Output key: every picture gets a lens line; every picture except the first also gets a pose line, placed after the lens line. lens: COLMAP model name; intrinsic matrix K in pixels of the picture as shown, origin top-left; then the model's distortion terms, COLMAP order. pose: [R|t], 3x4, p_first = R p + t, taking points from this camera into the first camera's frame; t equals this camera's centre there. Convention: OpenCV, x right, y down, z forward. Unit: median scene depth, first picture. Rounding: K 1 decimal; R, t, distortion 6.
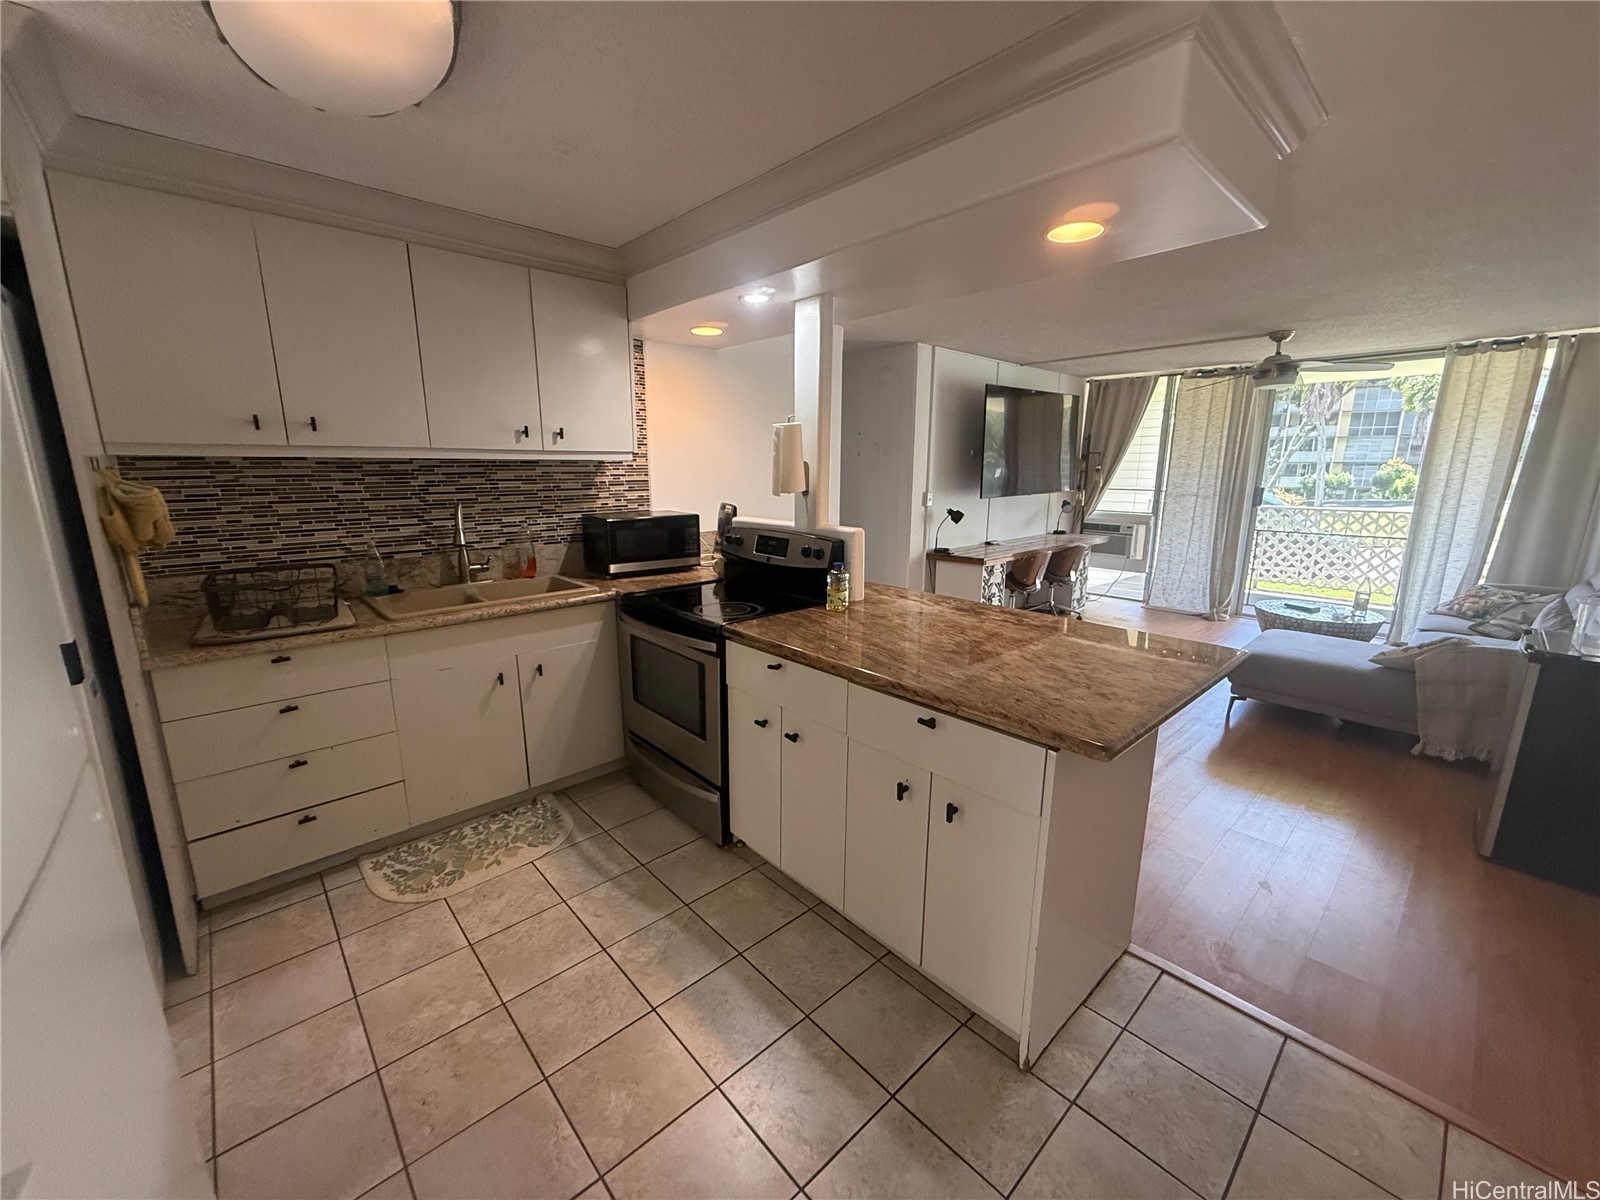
lens RADIAL K [[636.4, 0, 794.1], [0, 636.4, 602.3], [0, 0, 1]] dist [0.000430, 0.000070]
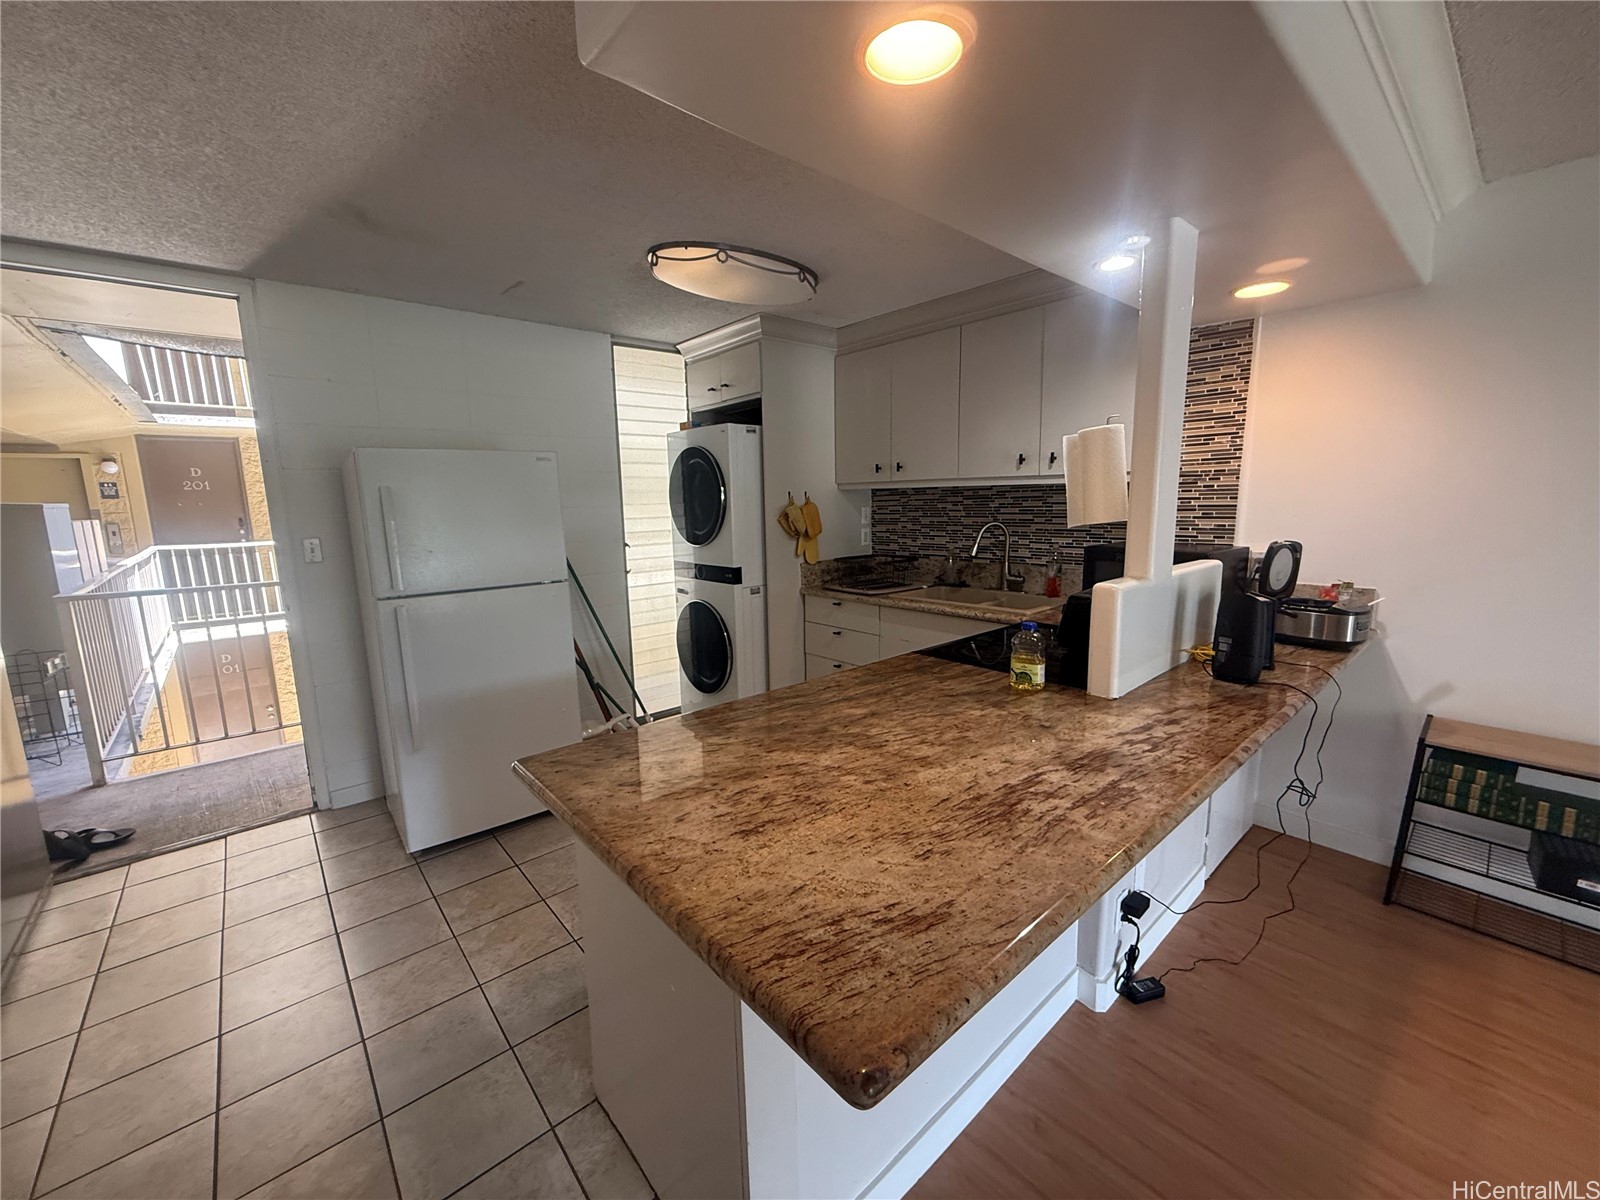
lens RADIAL K [[636.4, 0, 794.8], [0, 636.4, 602.0], [0, 0, 1]] dist [0.000430, 0.000070]
pose [[-0.023067, 0.161815, -0.986552, 0.743566], [-0.191345, 0.967856, 0.163222, -0.144207], [0.981252, 0.192537, 0.008637, 0.700422]]
